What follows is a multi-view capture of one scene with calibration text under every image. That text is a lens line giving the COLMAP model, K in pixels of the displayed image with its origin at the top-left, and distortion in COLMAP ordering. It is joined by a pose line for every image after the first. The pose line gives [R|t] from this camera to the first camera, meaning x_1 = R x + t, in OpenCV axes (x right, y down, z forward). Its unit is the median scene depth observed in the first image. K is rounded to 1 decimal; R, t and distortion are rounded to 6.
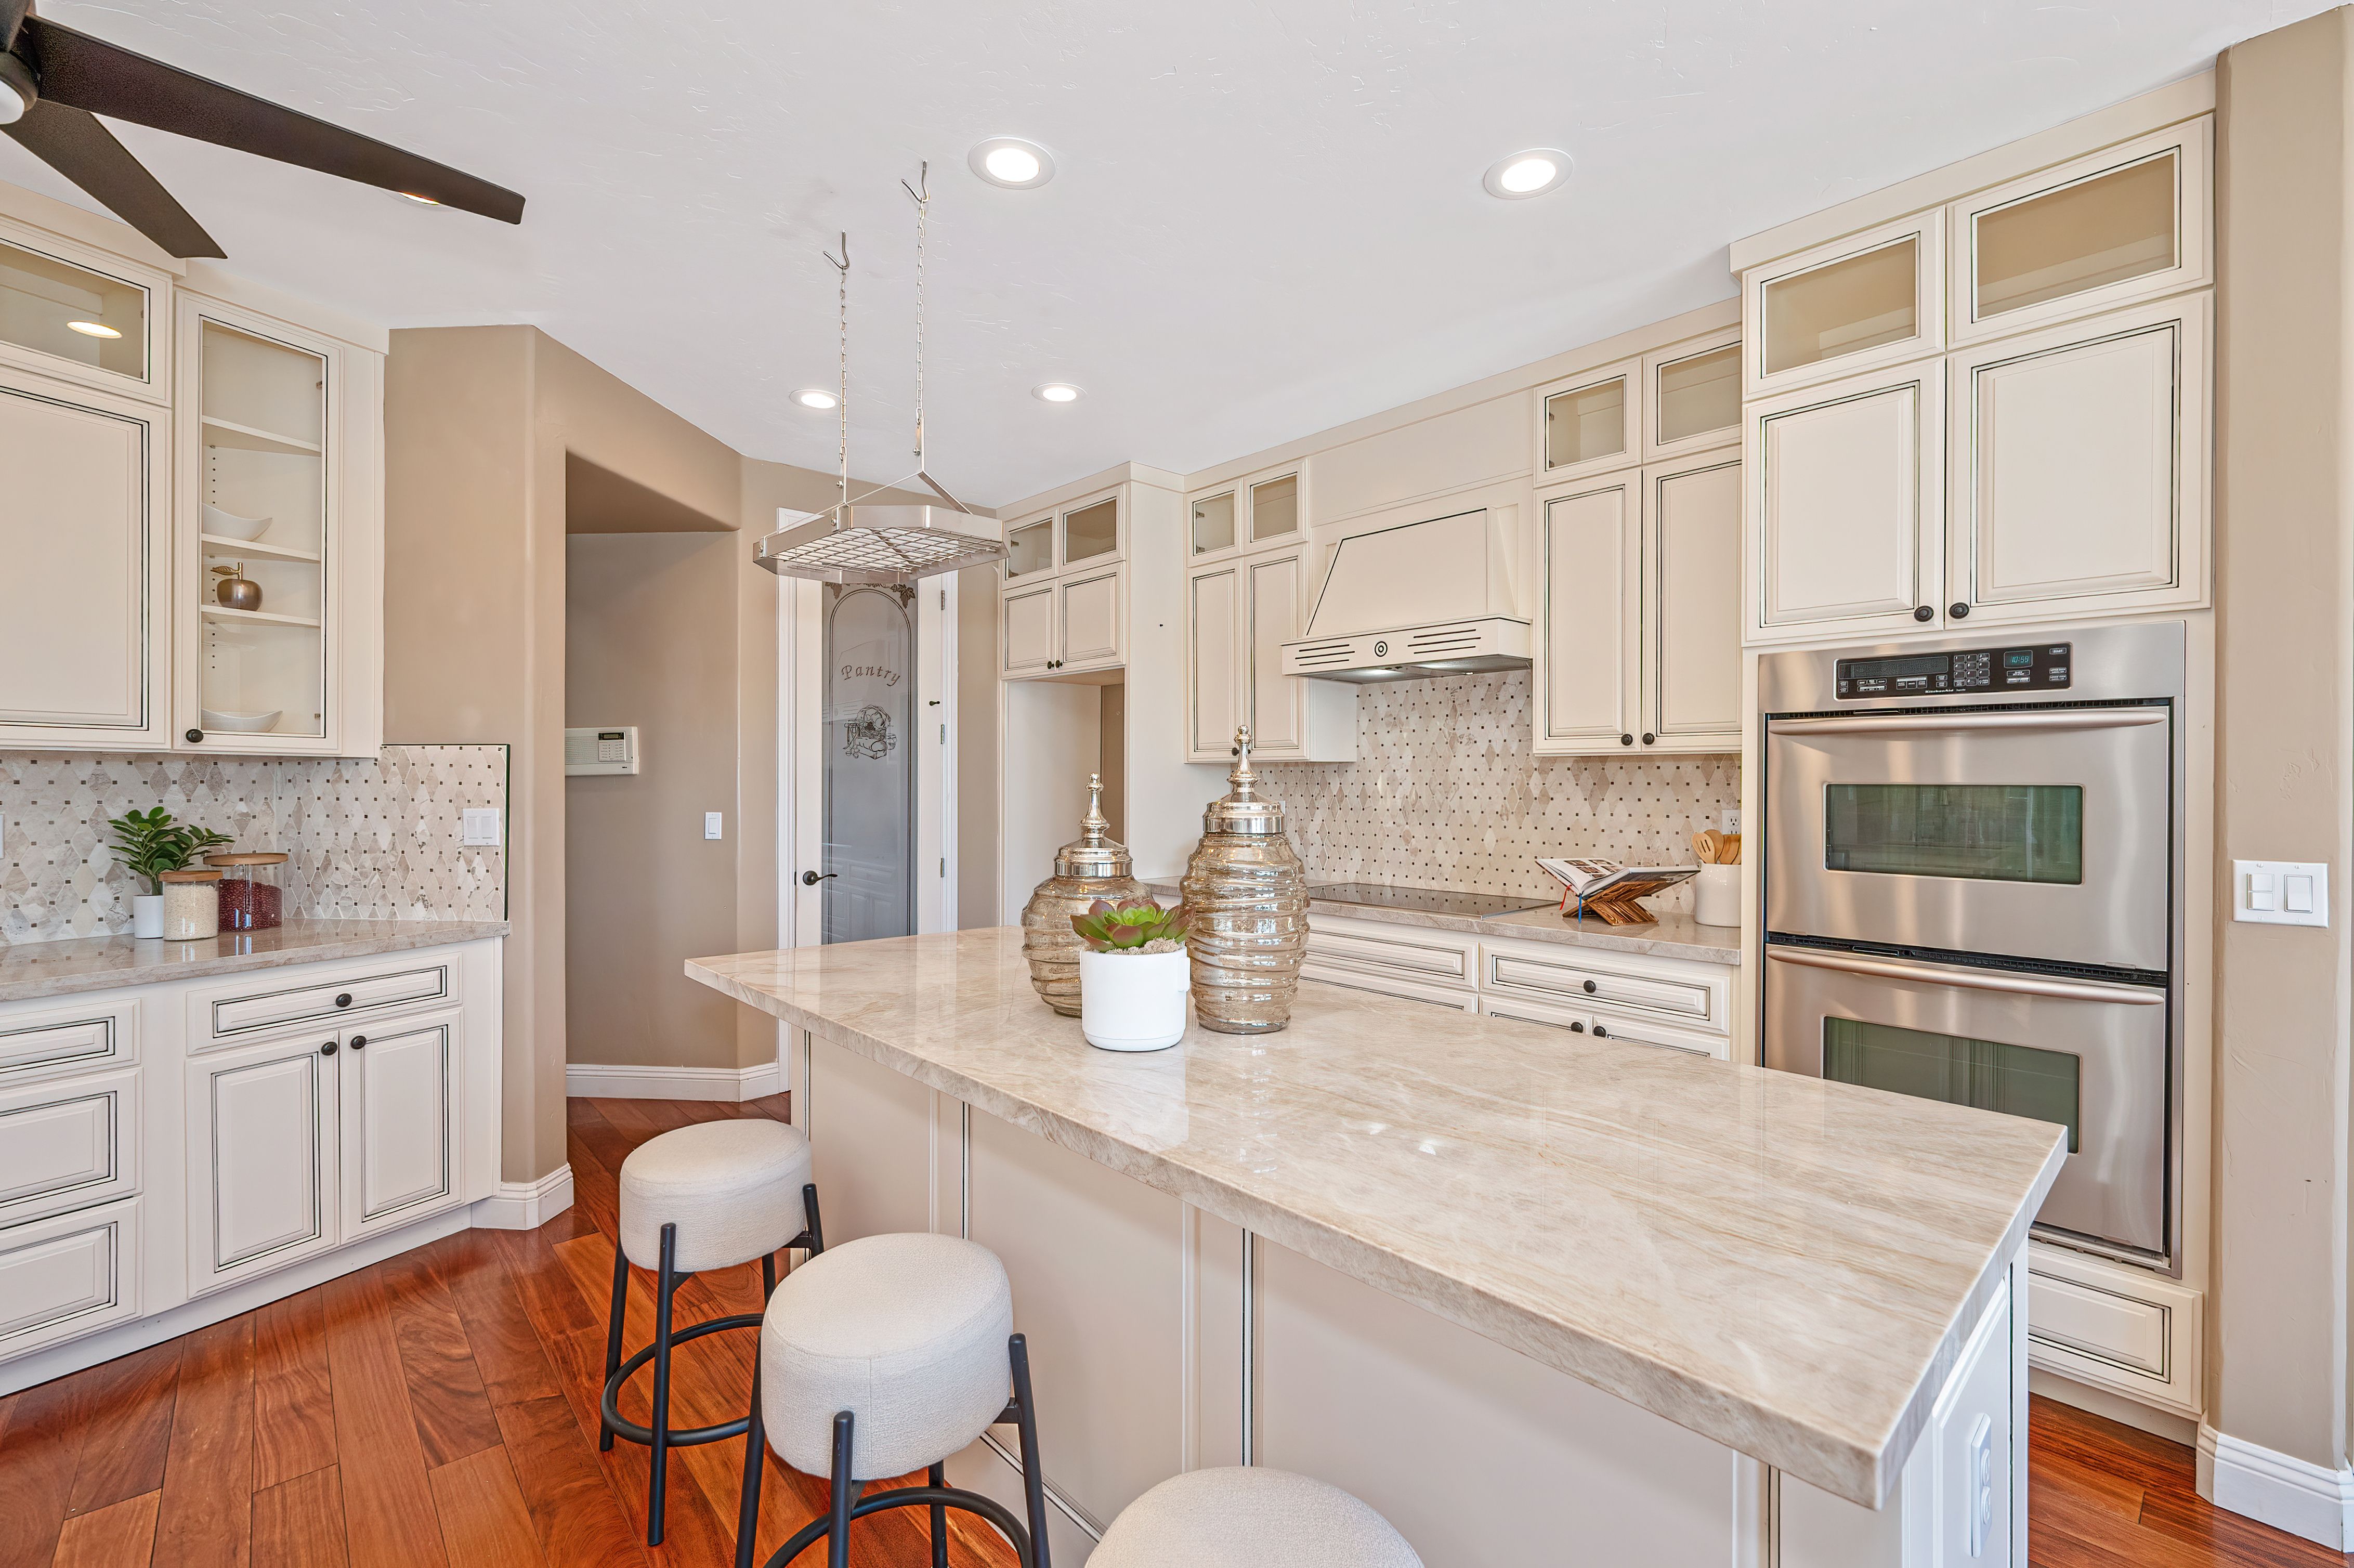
lens RADIAL K [[1000.5, 0, 1178.6], [0, 1000.5, 784.0], [0, 0, 1]] dist [-0.002169, -0.000670]
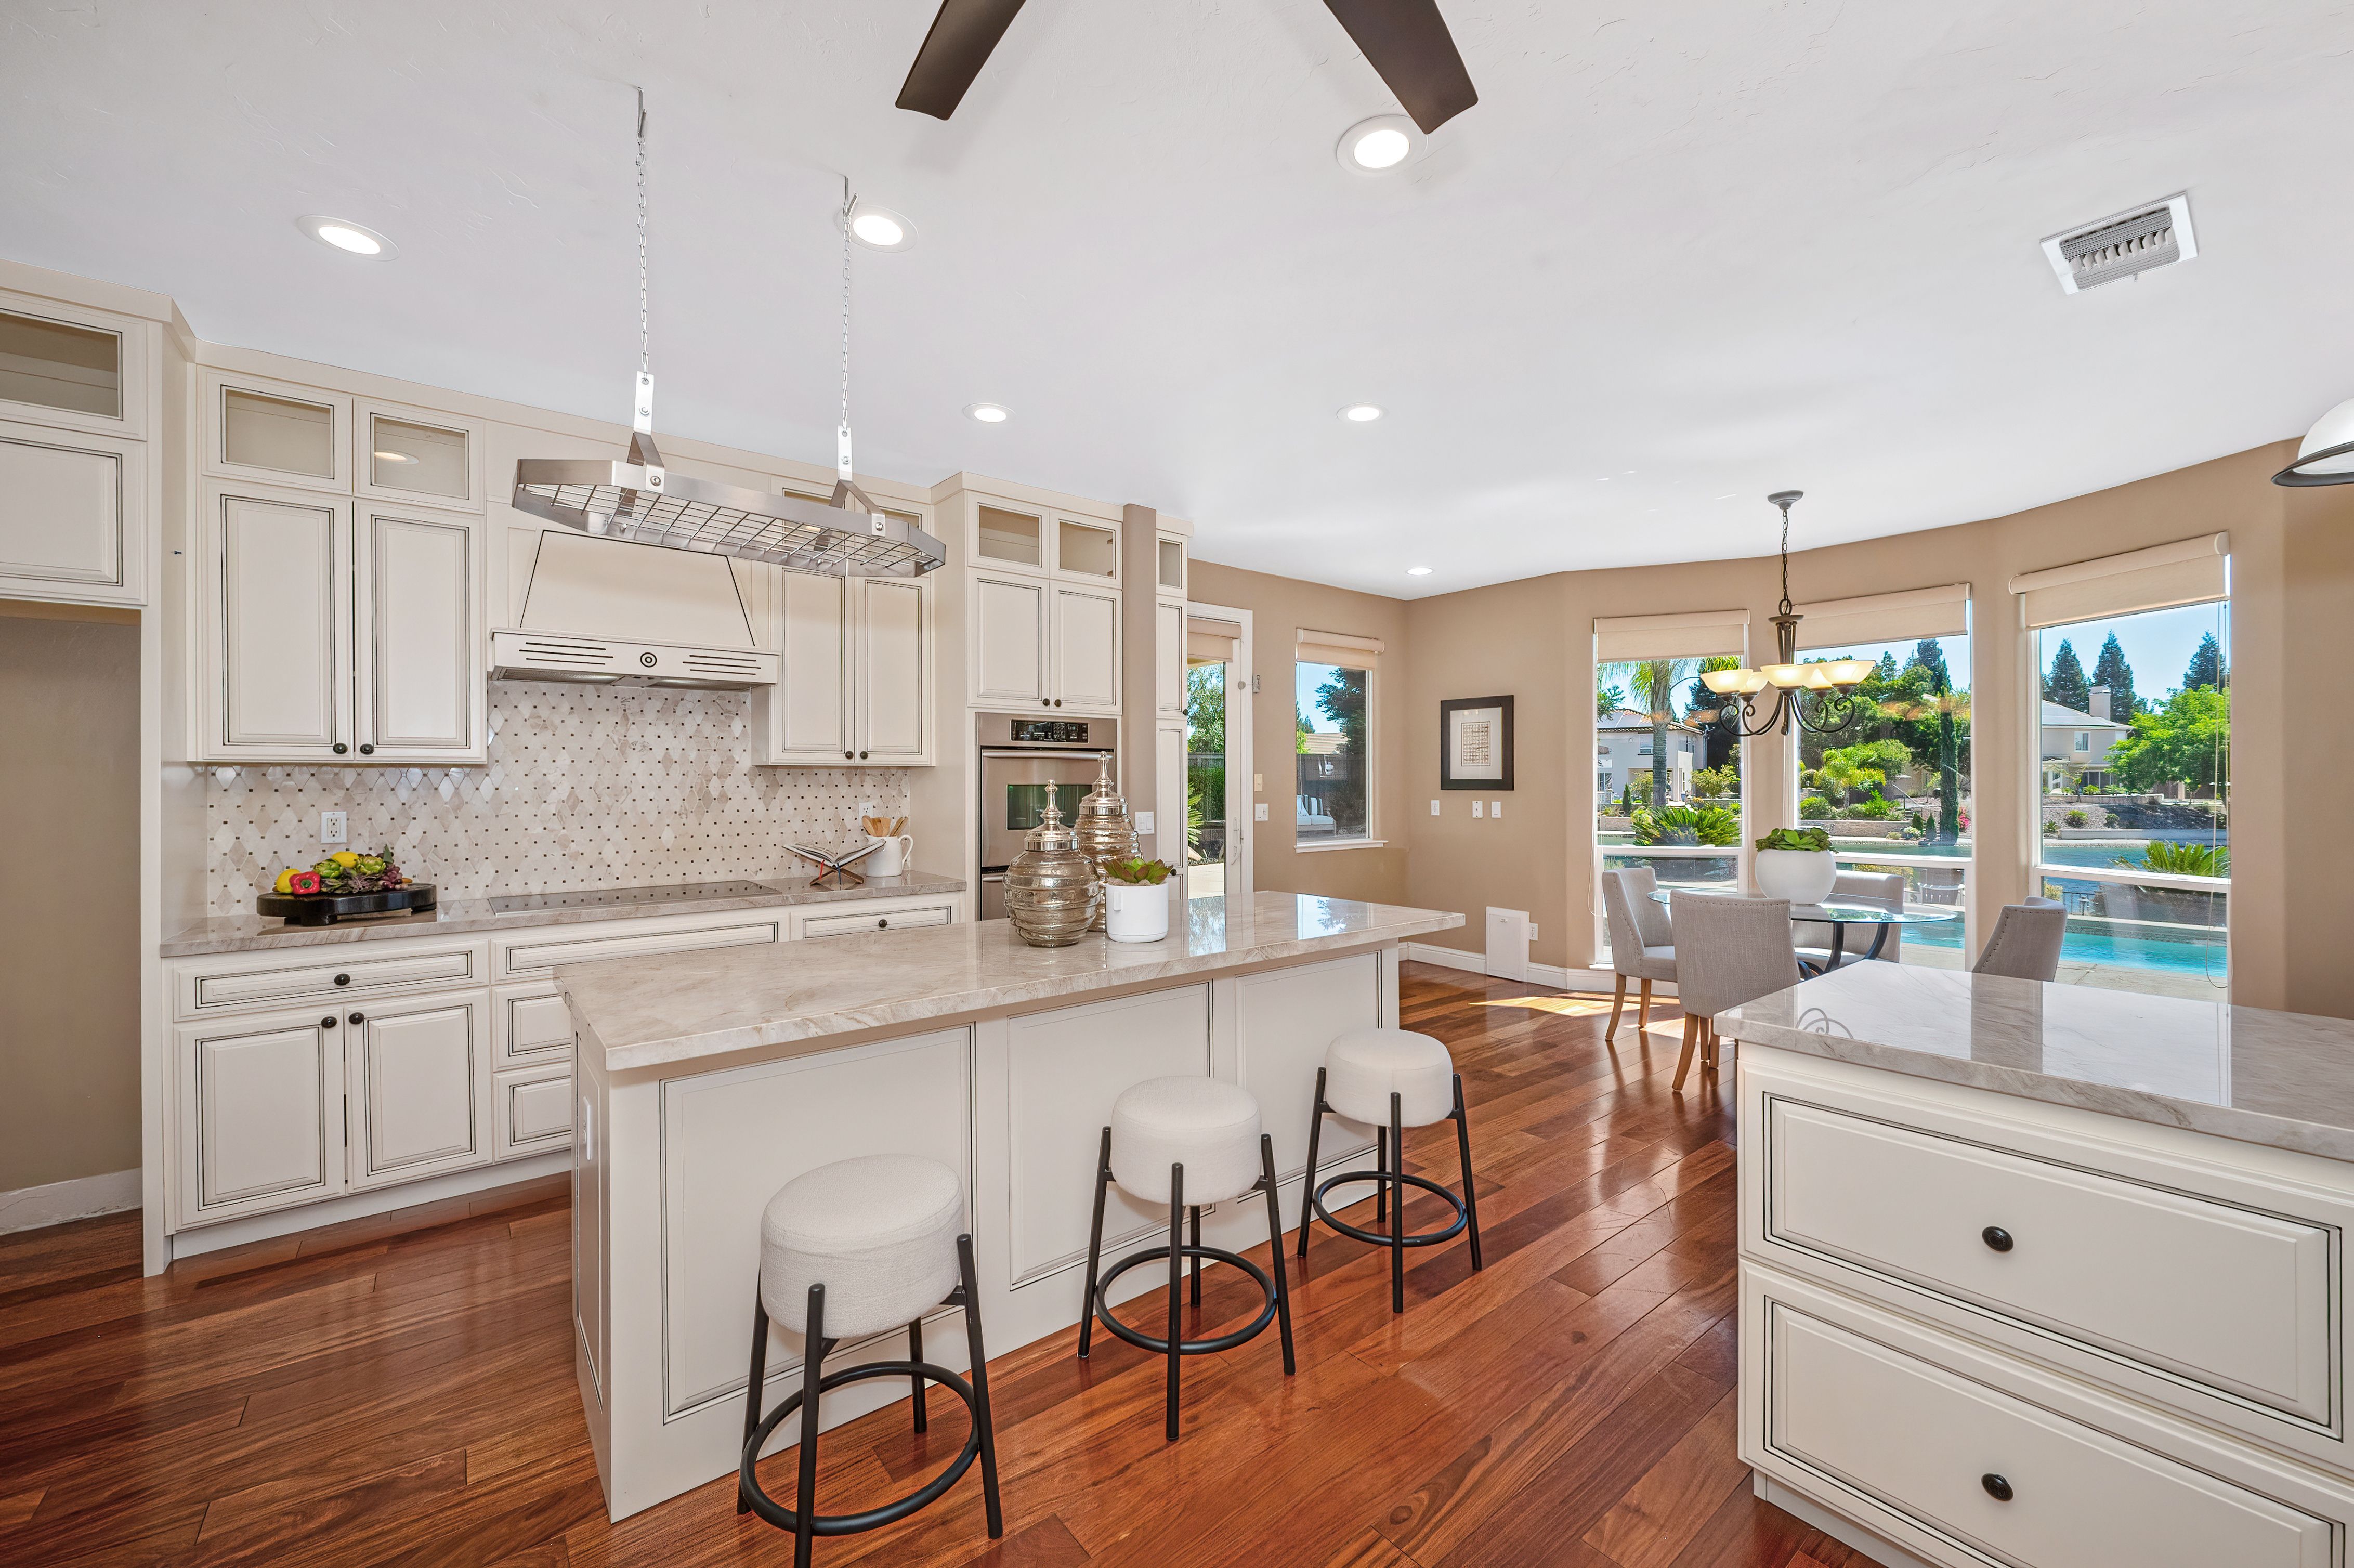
lens RADIAL K [[931.8, 0, 1182.0], [0, 931.8, 781.4], [0, 0, 1]] dist [0.000527, -0.000690]
pose [[0.071819, -0.002531, 0.997414, -0.848307], [0.006629, 0.999976, 0.002060, -0.005944], [-0.997396, 0.006464, 0.071834, 0.424232]]
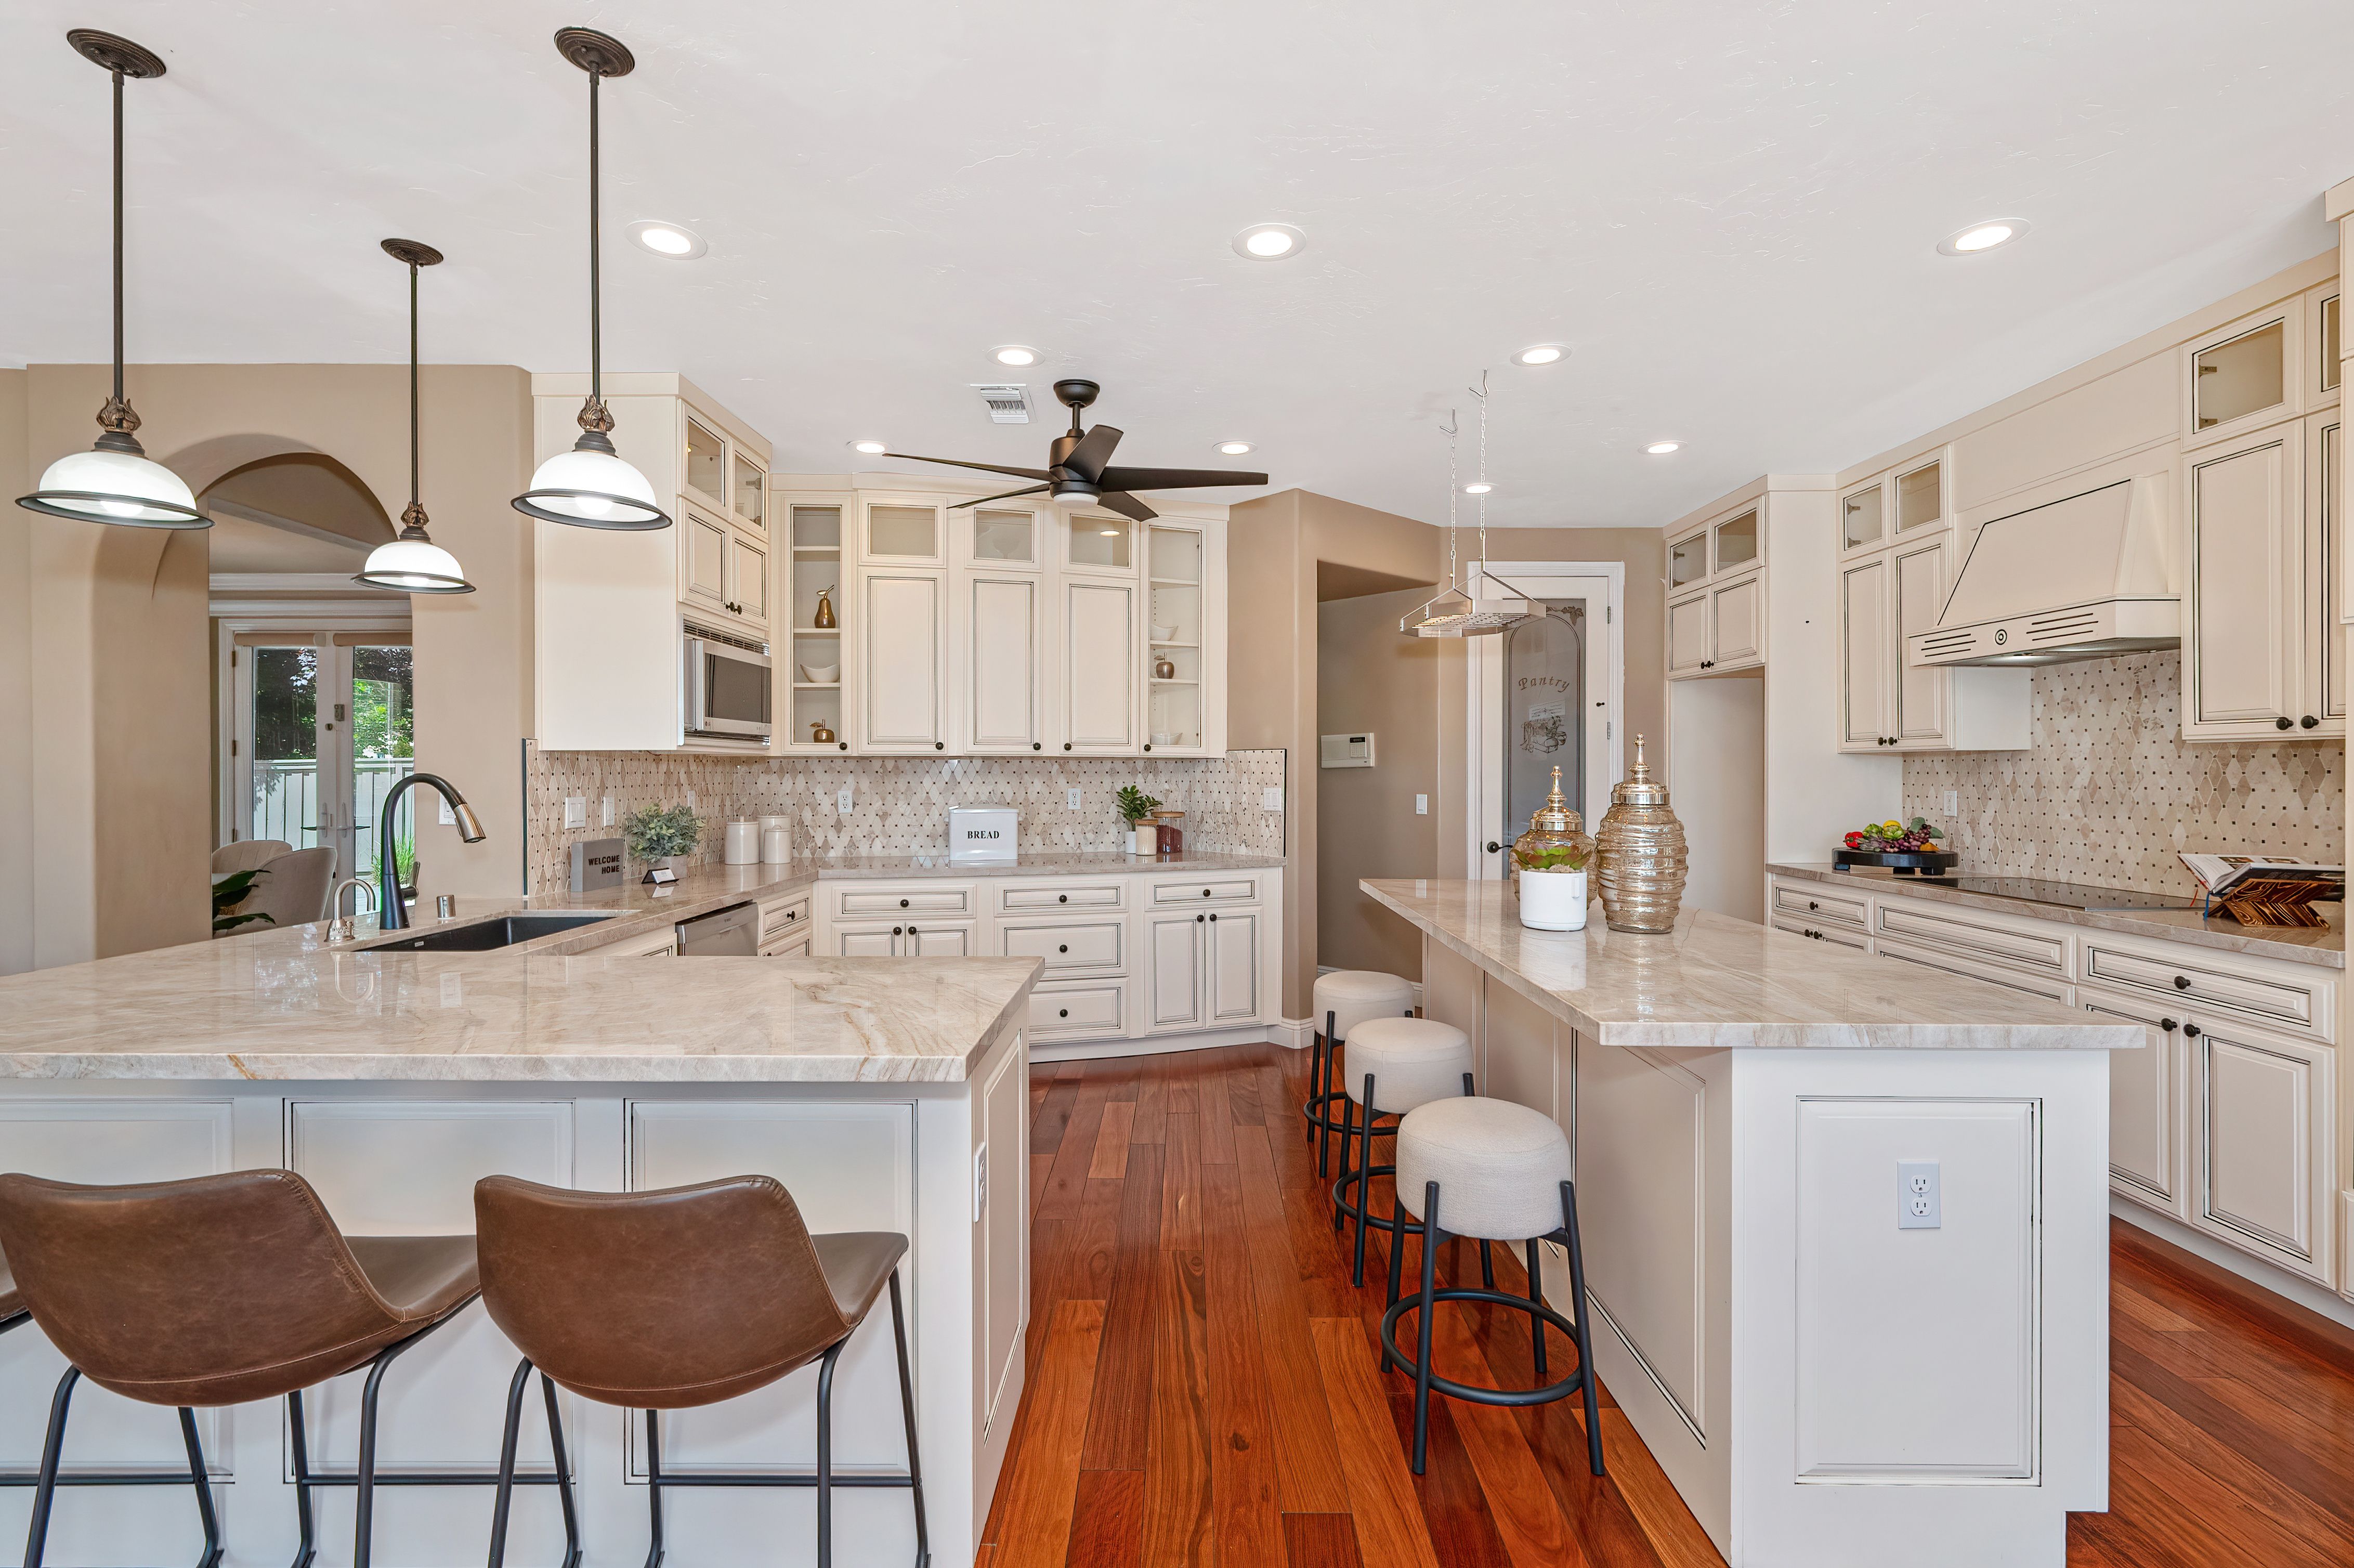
lens RADIAL K [[1050.2, 0, 1178.2], [0, 1050.2, 773.2], [0, 0, 1]] dist [0.000755, -0.000171]
pose [[0.732325, -0.000515, -0.680955, 0.361413], [-0.000703, 0.999999, -0.001513, 0.002668], [0.680955, 0.001587, 0.732323, -0.367466]]
